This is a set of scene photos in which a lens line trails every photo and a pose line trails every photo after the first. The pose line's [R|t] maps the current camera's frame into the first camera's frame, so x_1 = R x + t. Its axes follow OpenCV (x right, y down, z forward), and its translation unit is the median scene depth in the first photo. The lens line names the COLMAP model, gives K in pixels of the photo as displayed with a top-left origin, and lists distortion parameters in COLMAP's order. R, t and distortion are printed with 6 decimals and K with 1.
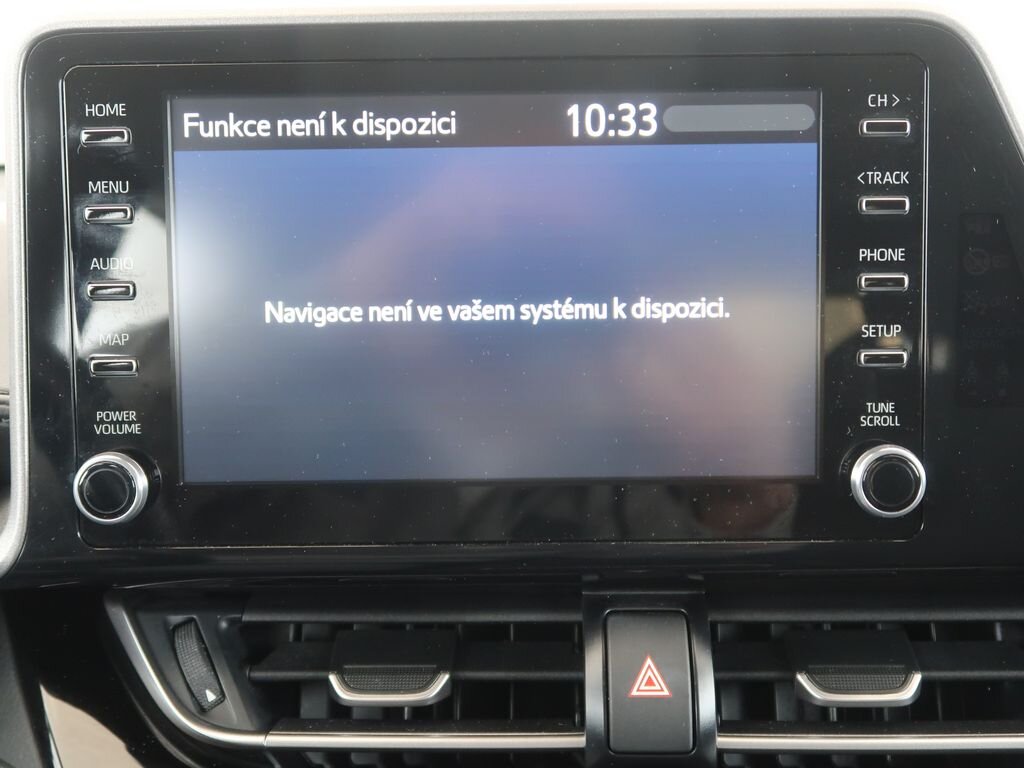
lens RADIAL K [[1230.3, 0, 512.0], [0, 1230.3, 384.0], [0, 0, 1]] dist [0.016978, -0.022526]
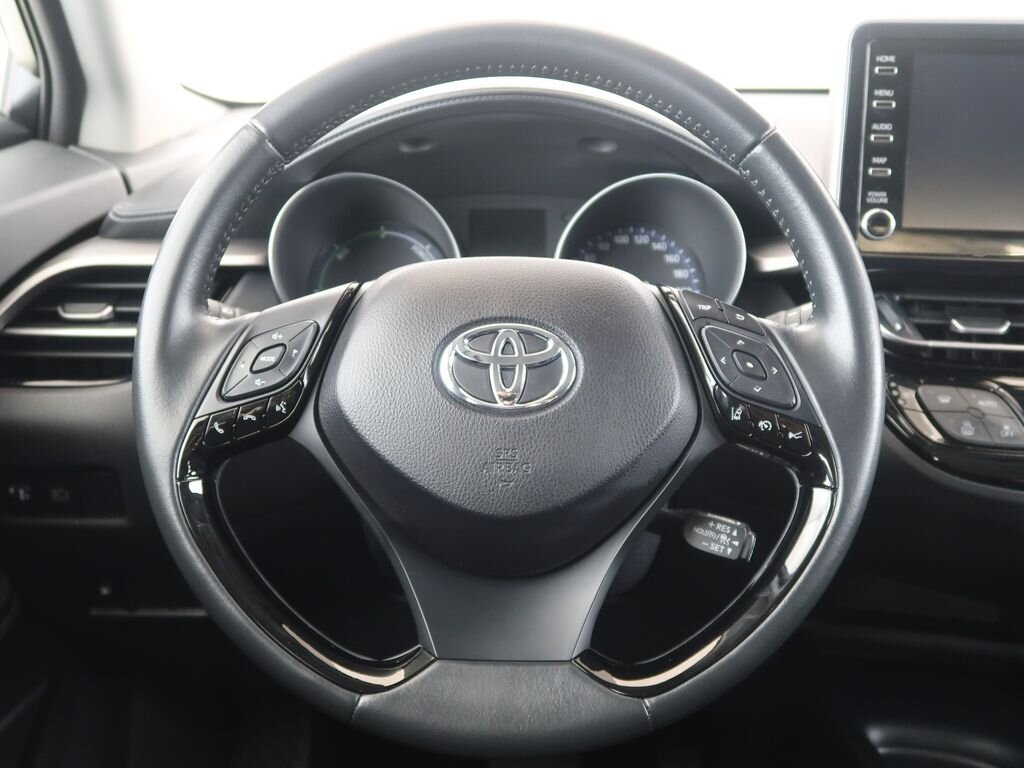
lens RADIAL K [[1230.3, 0, 512.0], [0, 1230.3, 384.0], [0, 0, 1]] dist [0.016978, -0.022526]
pose [[0.994524, 0.054418, -0.089219, -0.750534], [-0.051951, 0.998207, 0.029746, 0.334412], [0.090678, -0.024948, 0.995568, -1.303107]]
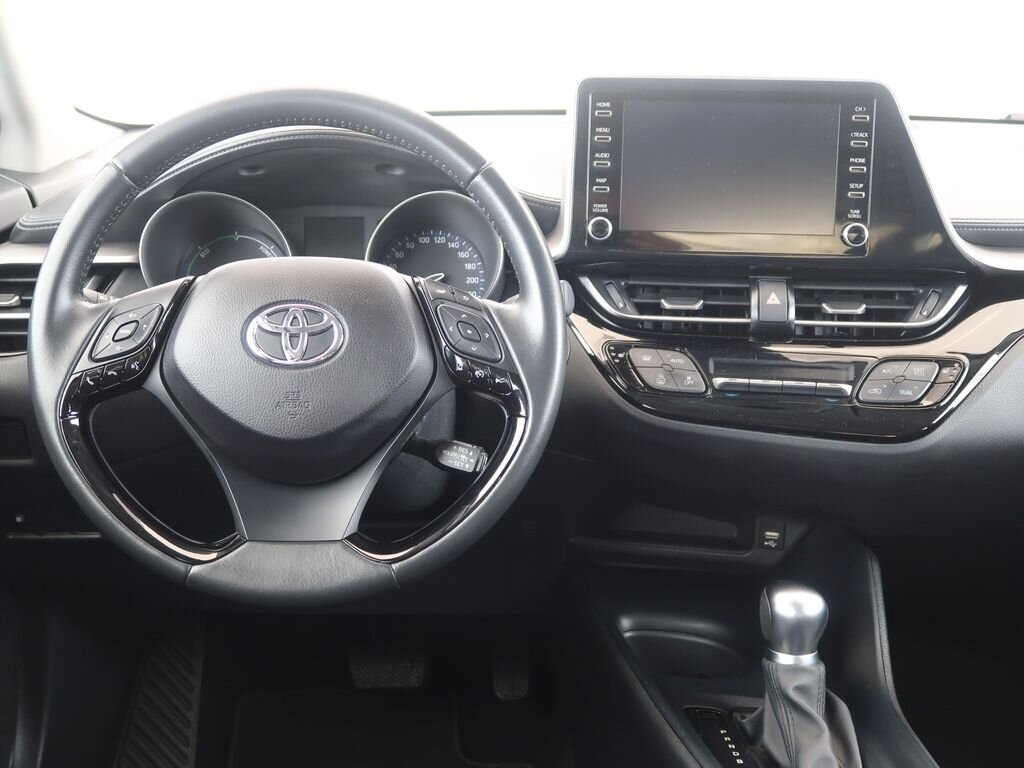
lens RADIAL K [[1230.3, 0, 512.0], [0, 1230.3, 384.0], [0, 0, 1]] dist [0.016978, -0.022526]
pose [[0.998006, 0.041719, -0.047358, -0.366550], [-0.040003, 0.998529, 0.036605, 0.352771], [0.048816, -0.034638, 0.998207, -2.002530]]
